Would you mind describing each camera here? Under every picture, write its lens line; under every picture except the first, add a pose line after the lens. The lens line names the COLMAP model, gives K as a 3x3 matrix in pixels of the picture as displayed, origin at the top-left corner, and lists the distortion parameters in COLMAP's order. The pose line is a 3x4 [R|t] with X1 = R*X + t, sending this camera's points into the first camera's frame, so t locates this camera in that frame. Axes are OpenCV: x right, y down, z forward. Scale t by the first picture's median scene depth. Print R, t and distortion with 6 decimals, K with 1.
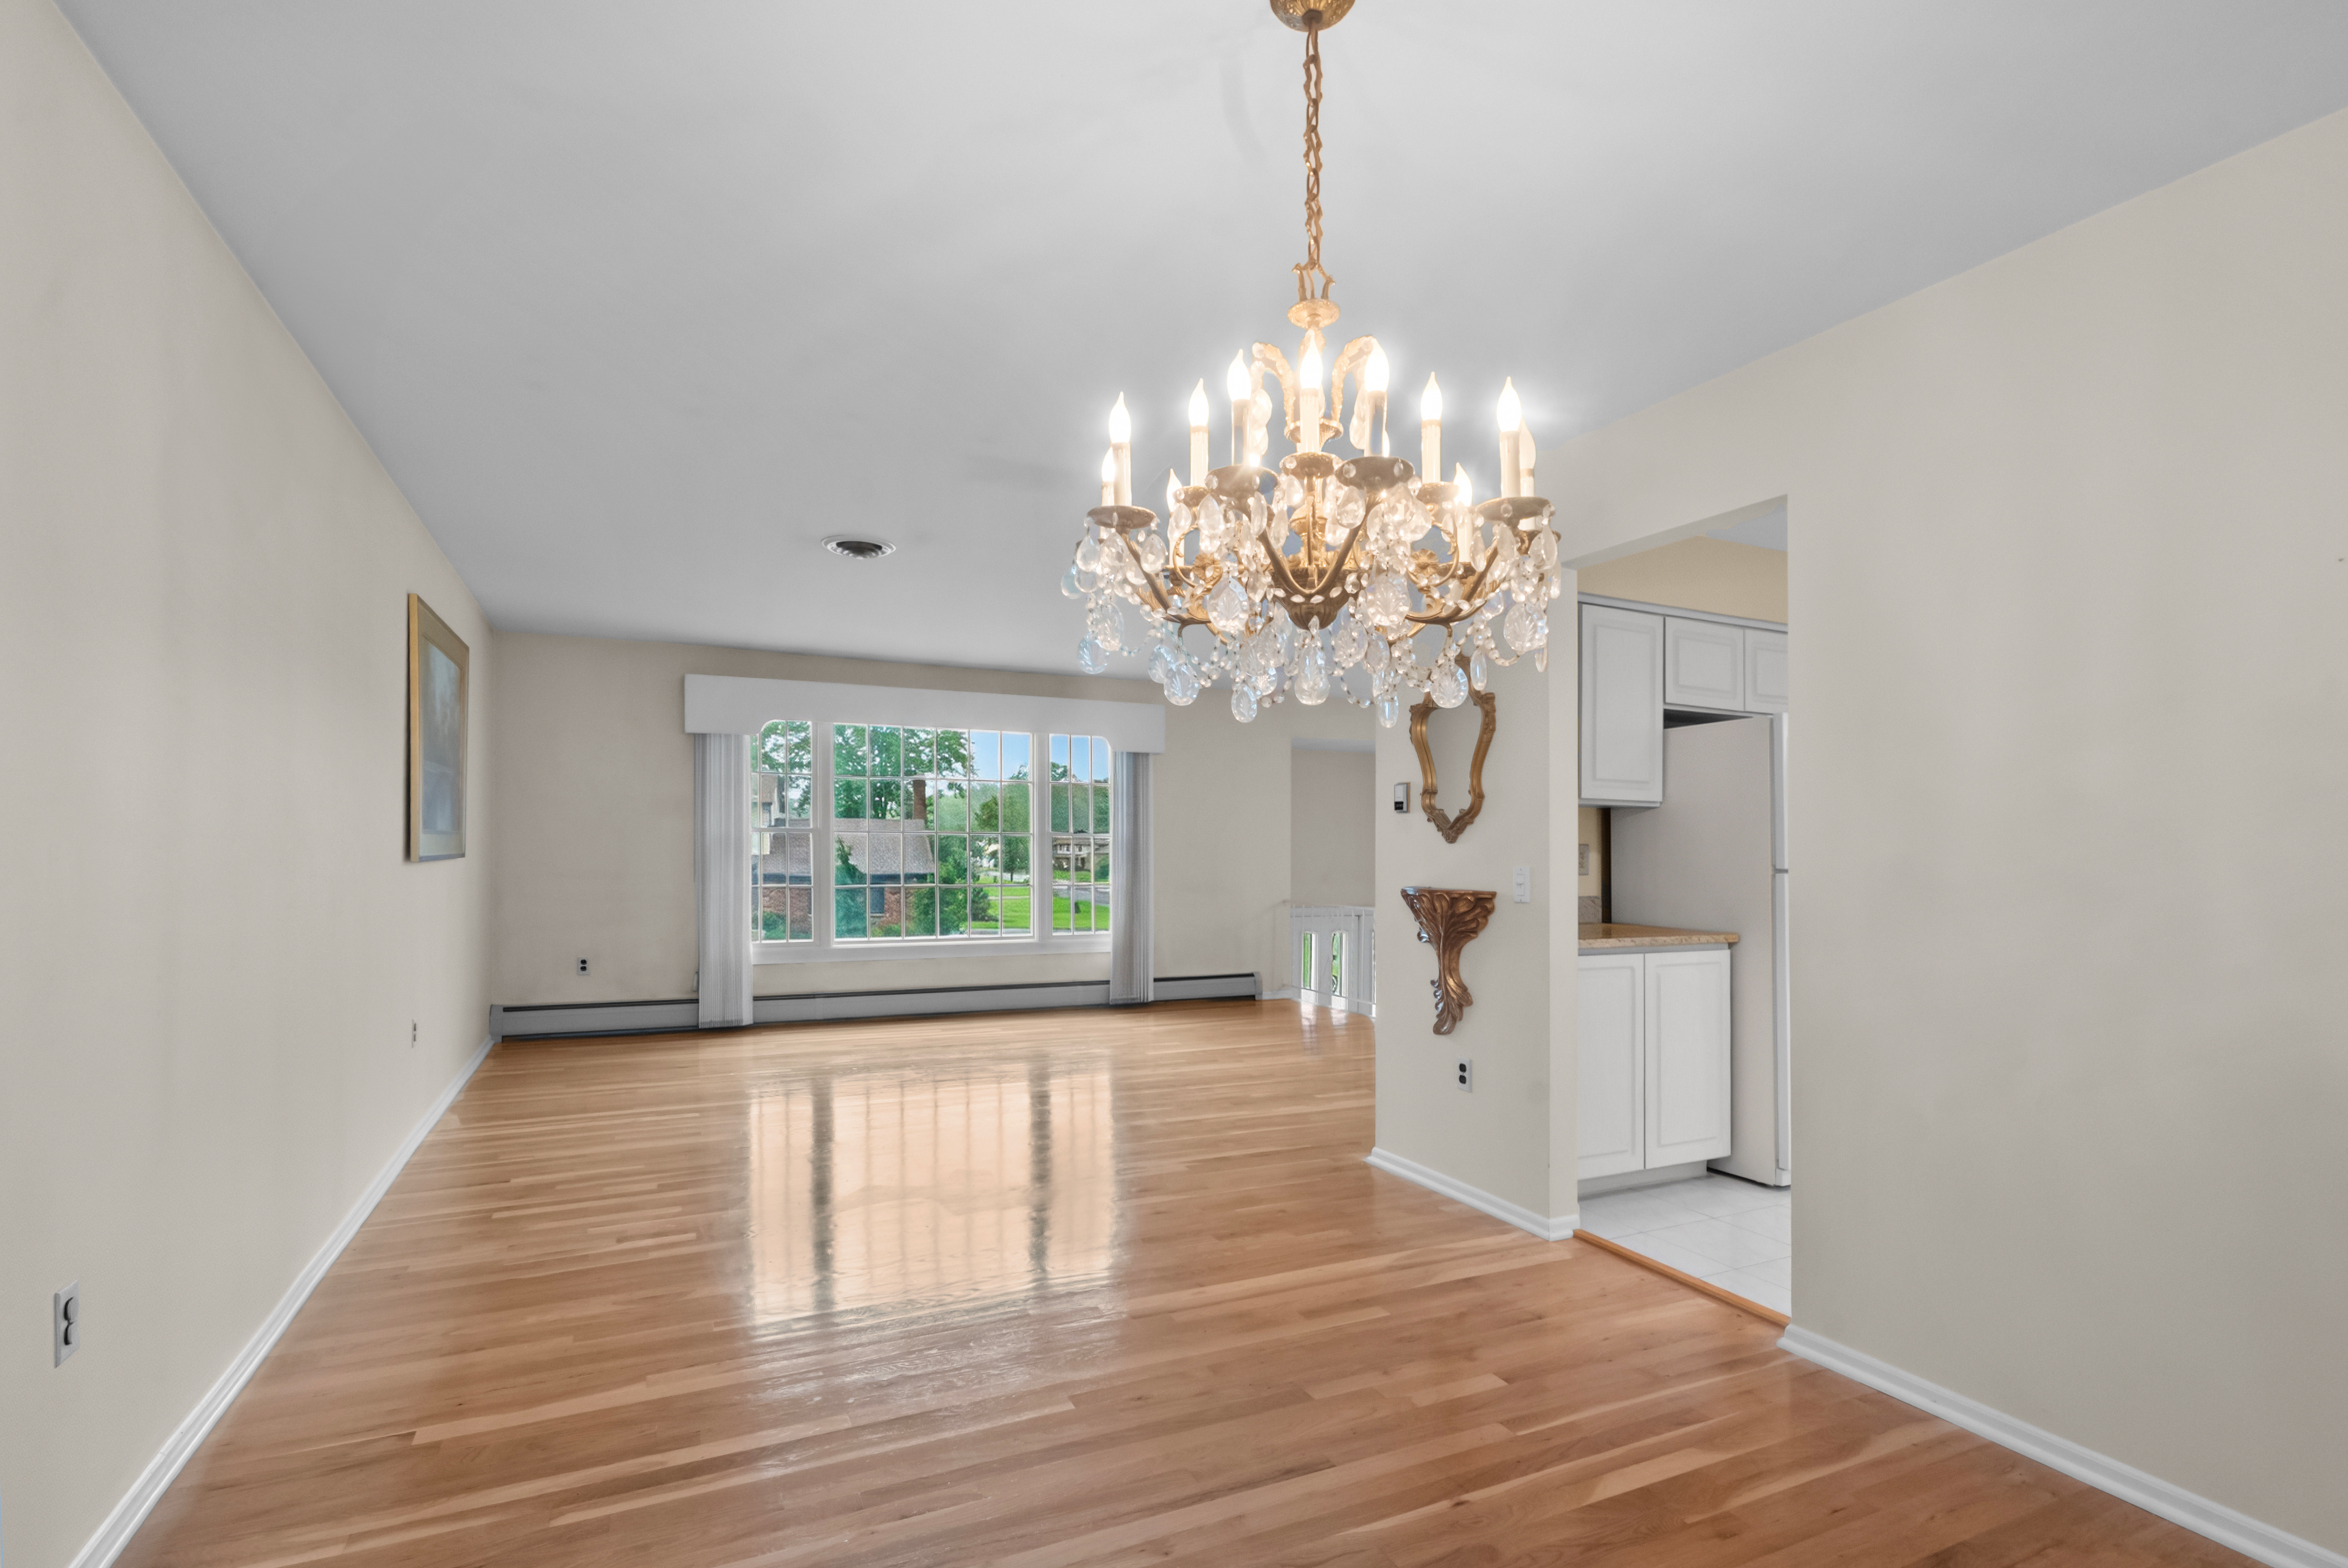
lens RADIAL K [[1089.9, 0, 1148.3], [0, 1089.9, 866.7], [0, 0, 1]] dist [0.002027, 0.000999]
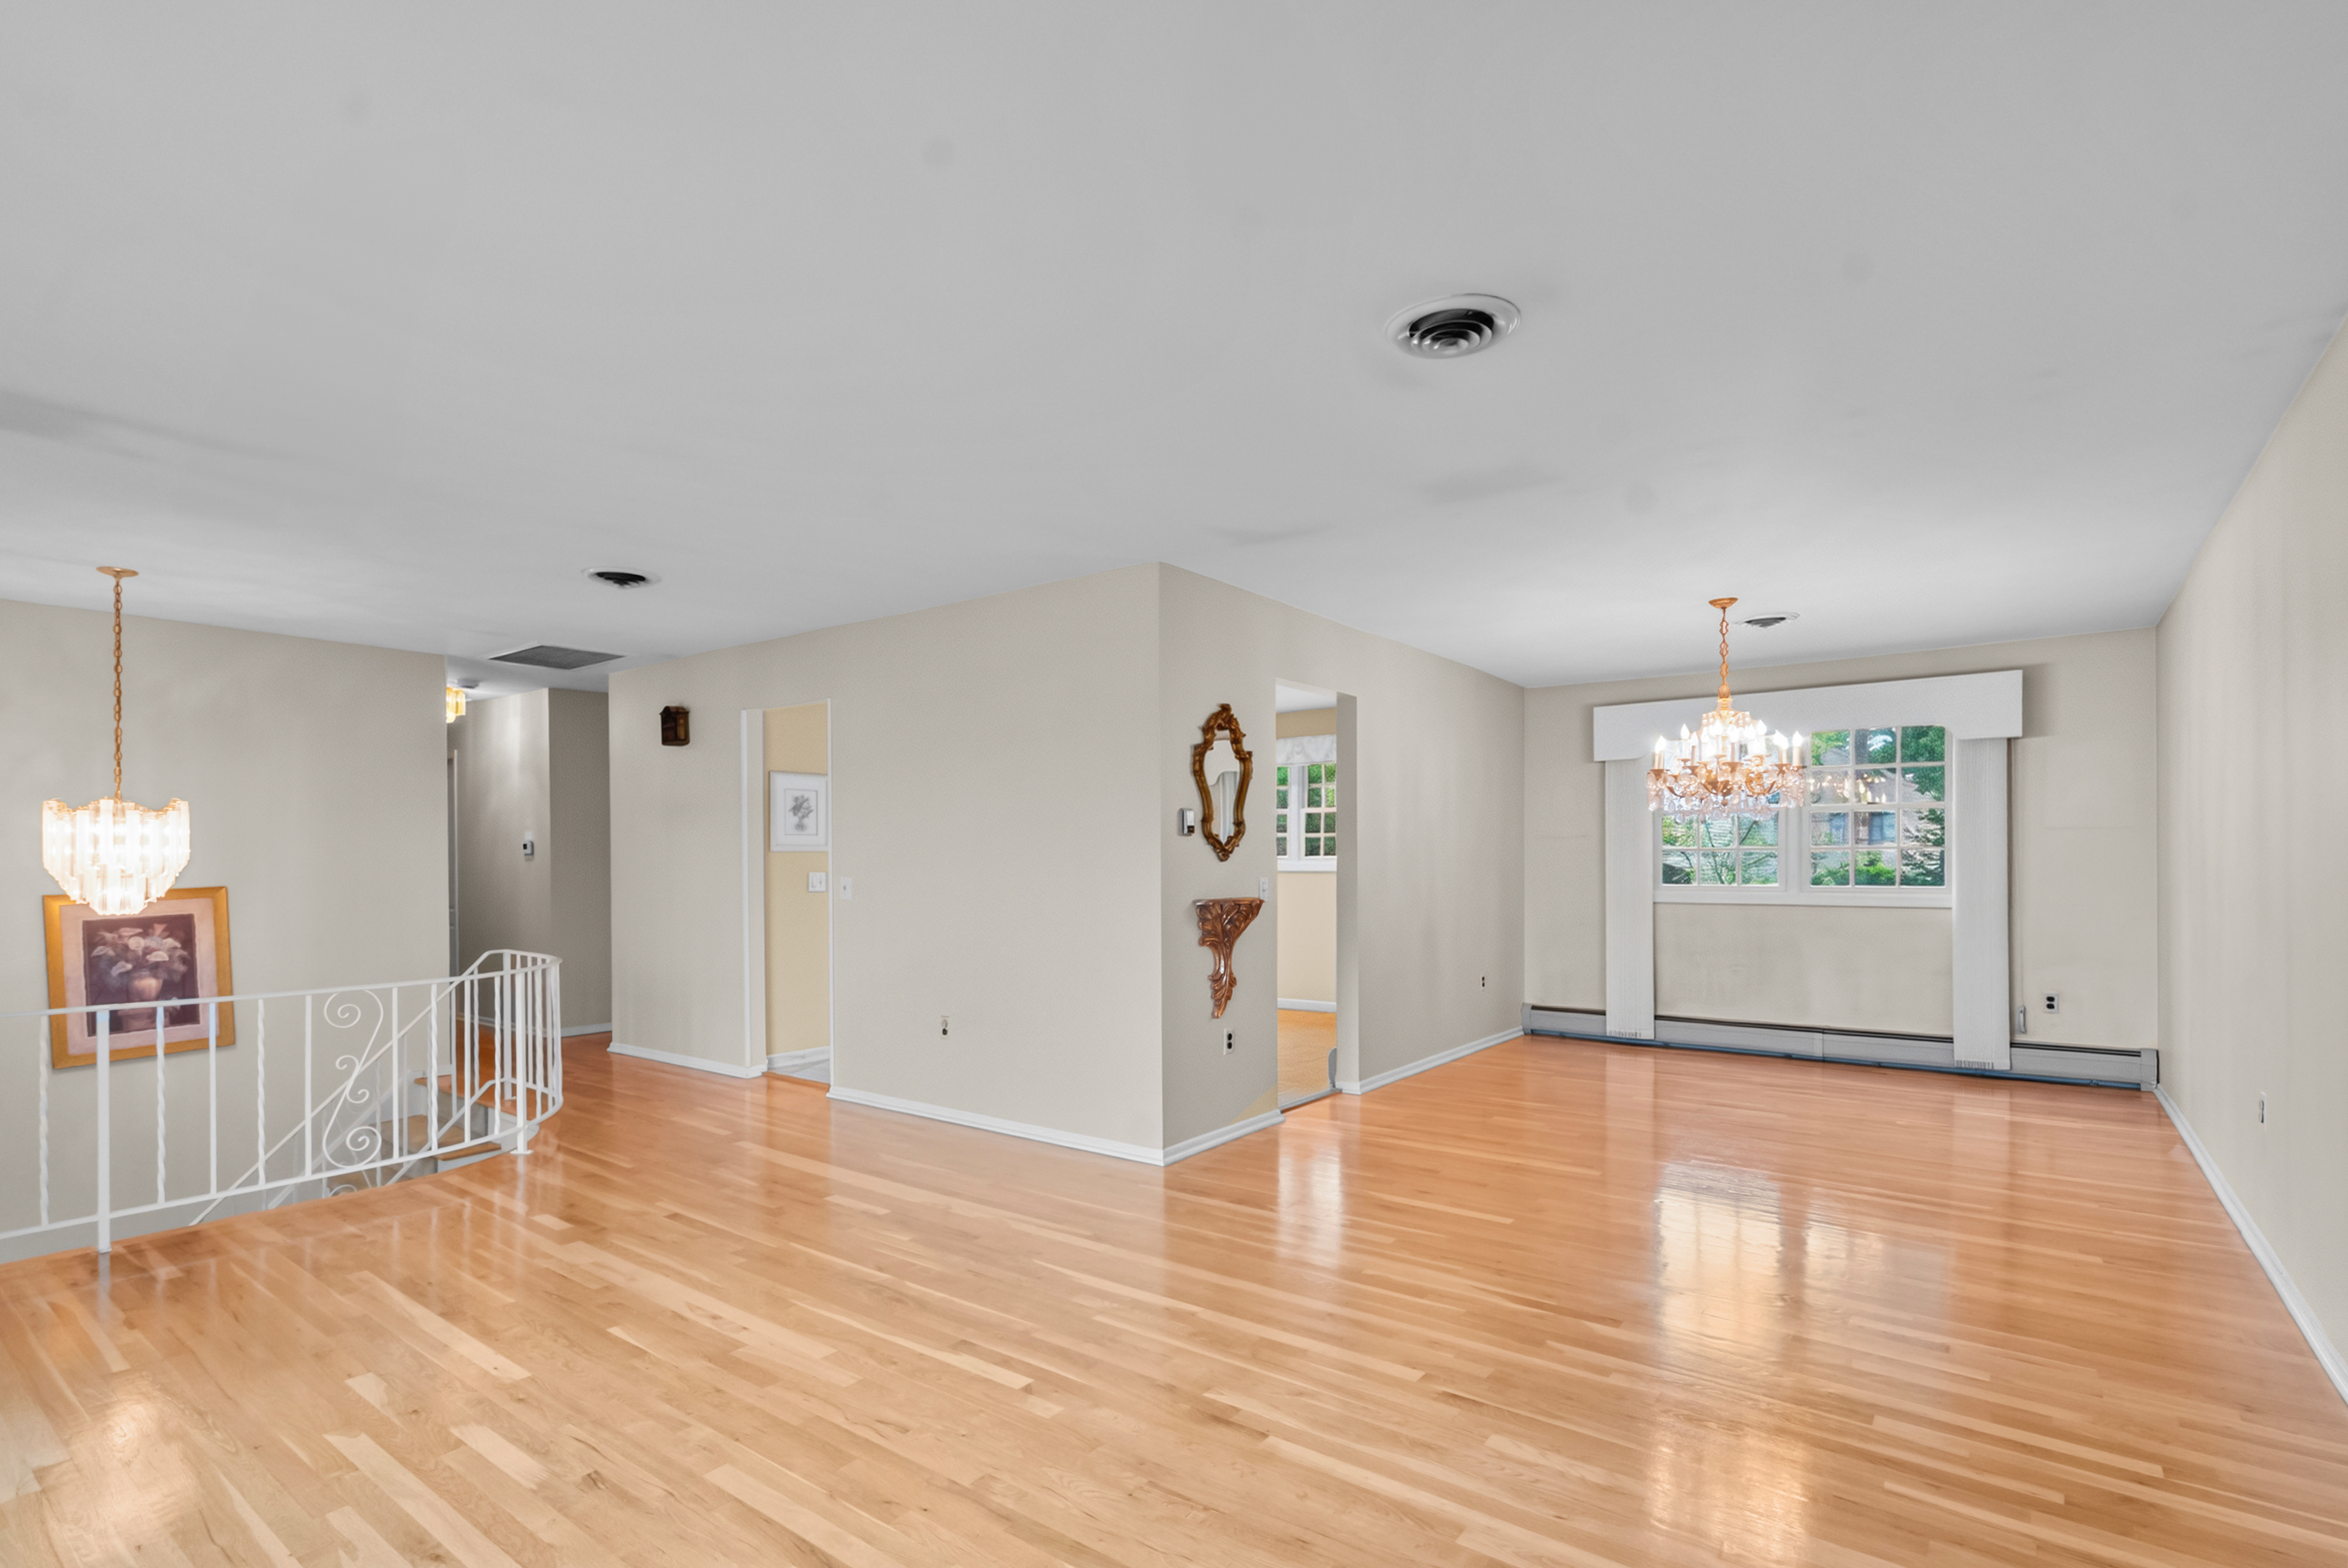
lens RADIAL K [[1089.9, 0, 1177.1], [0, 1089.9, 846.1], [0, 0, 1]] dist [0.002027, 0.000999]
pose [[-0.468124, 0.001114, 0.883662, -0.446540], [0.015534, 0.999855, 0.006969, -0.027114], [-0.883526, 0.016990, -0.468073, 0.897413]]
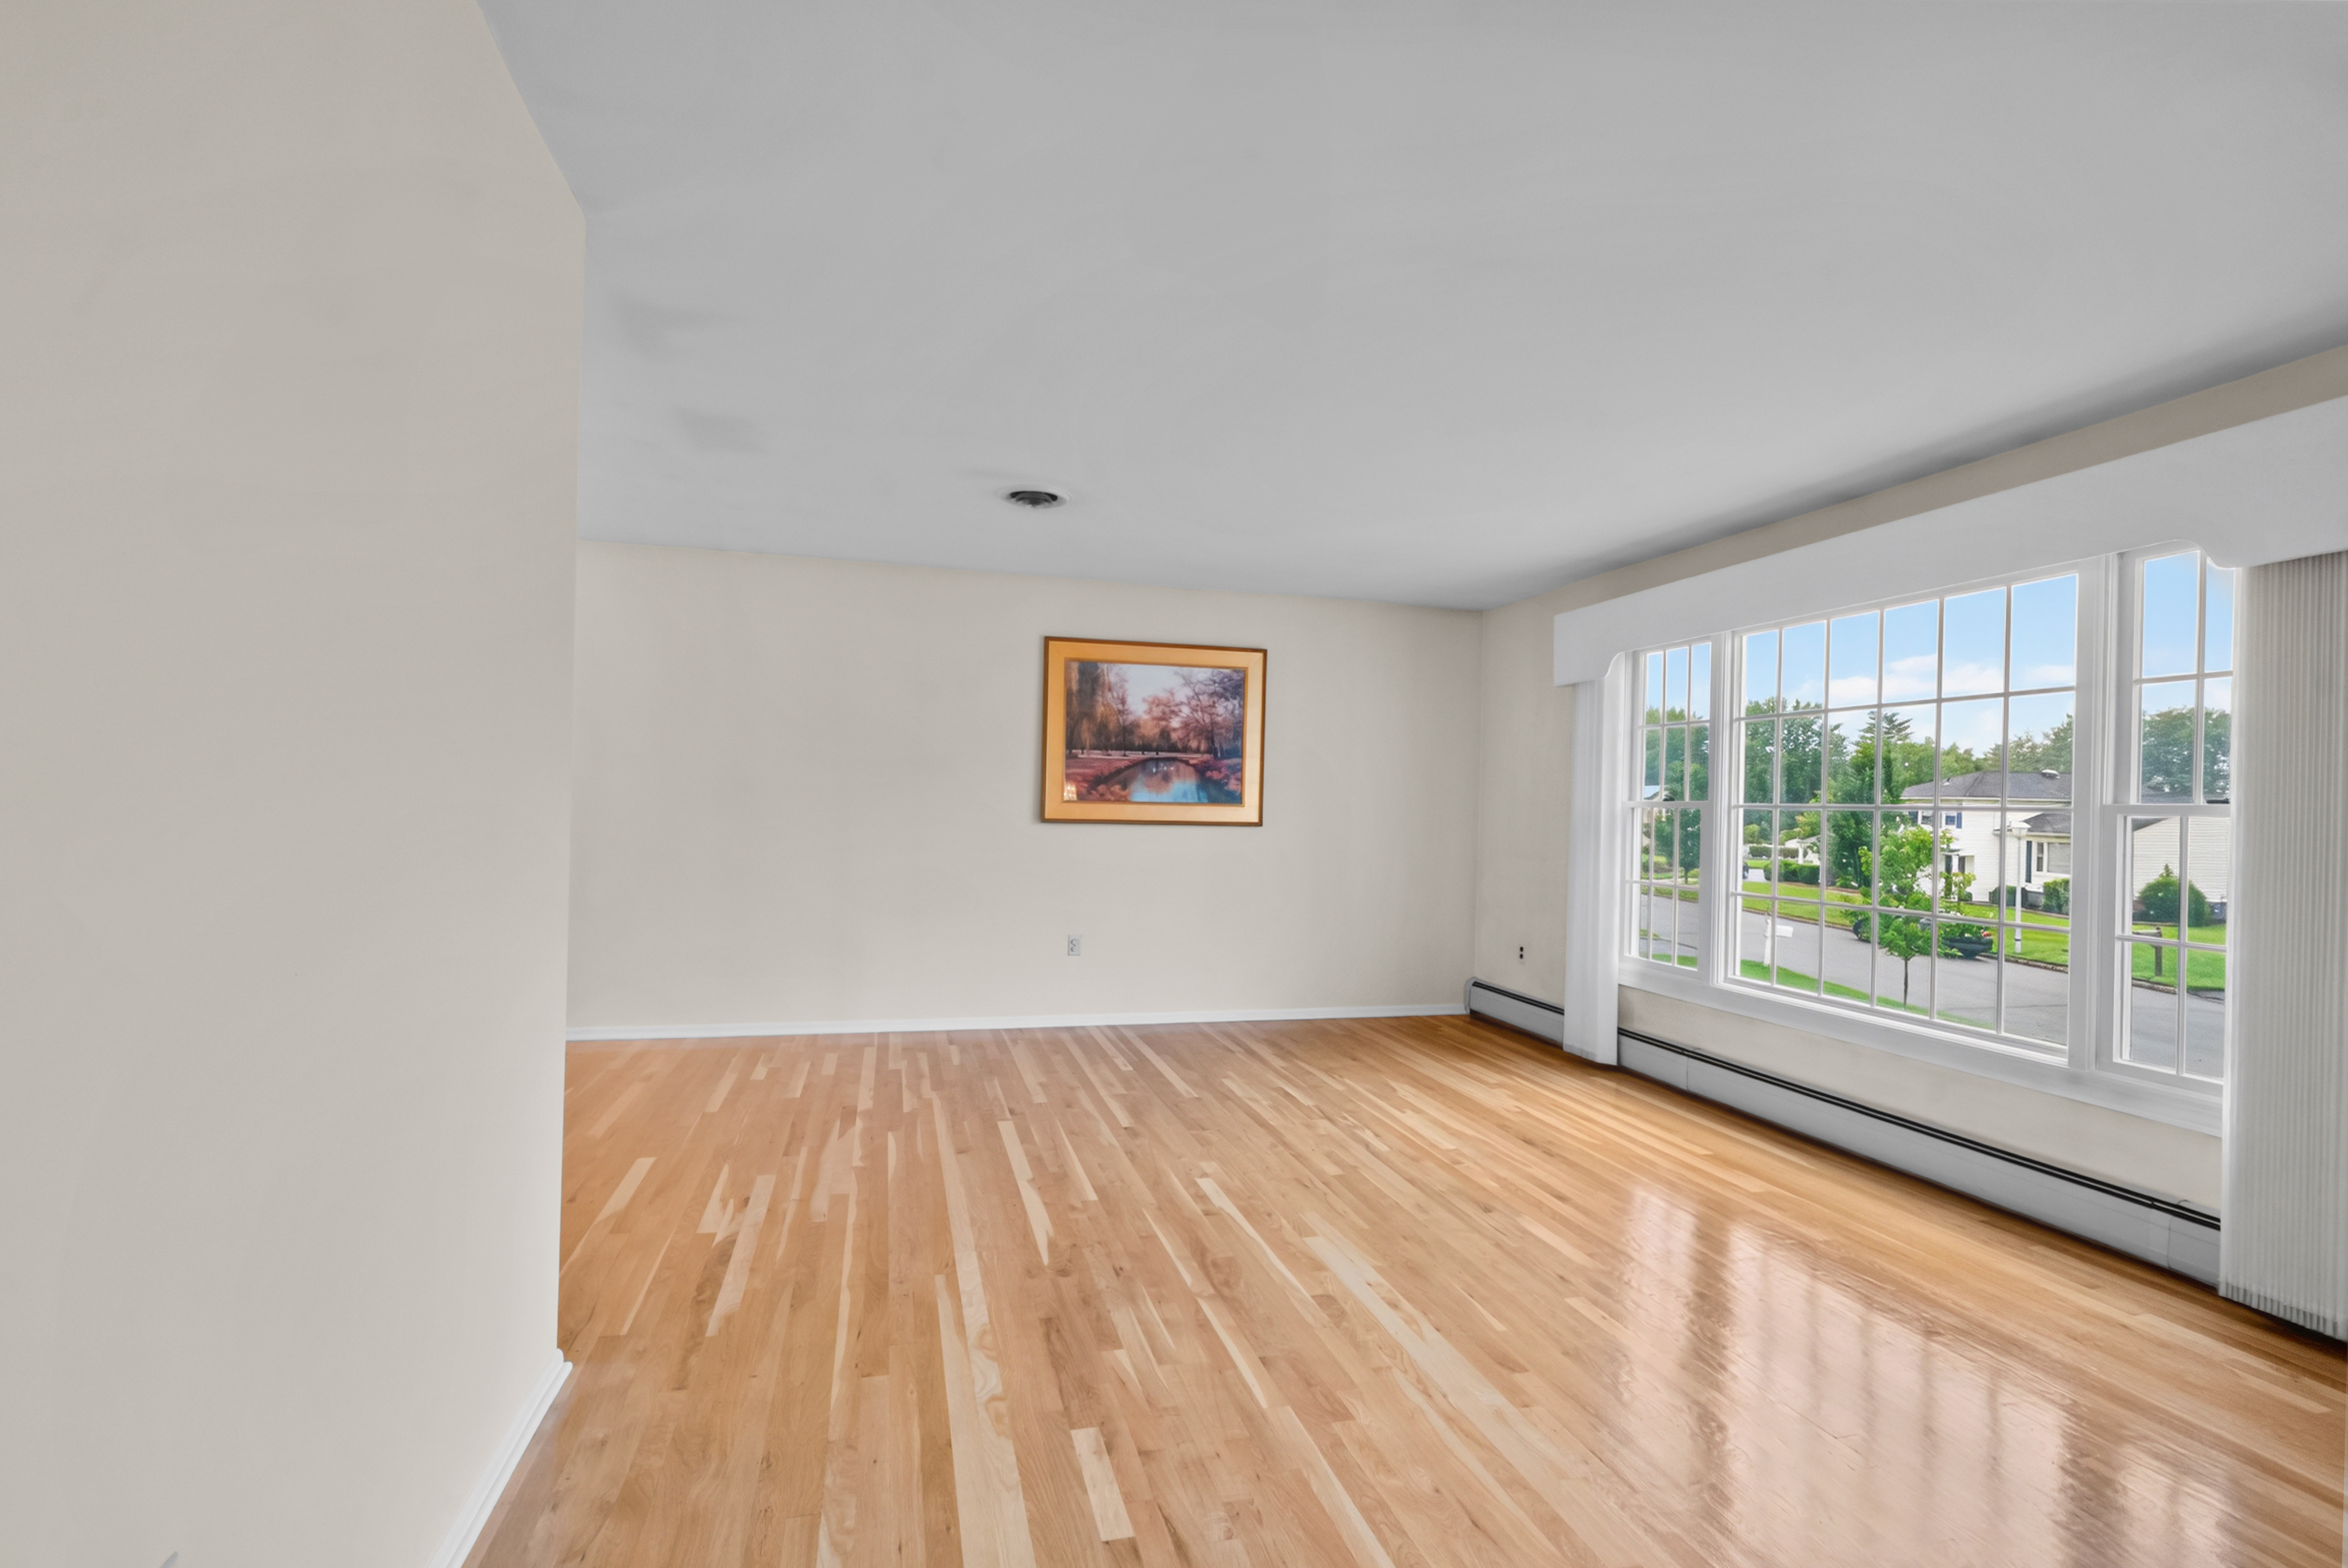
lens RADIAL K [[1089.9, 0, 1176.1], [0, 1089.9, 787.6], [0, 0, 1]] dist [0.002027, 0.000999]
pose [[-0.182883, -0.027060, -0.982762, 0.427087], [-0.043071, 0.998882, -0.019488, -0.017278], [0.982191, 0.038765, -0.183844, 0.847704]]
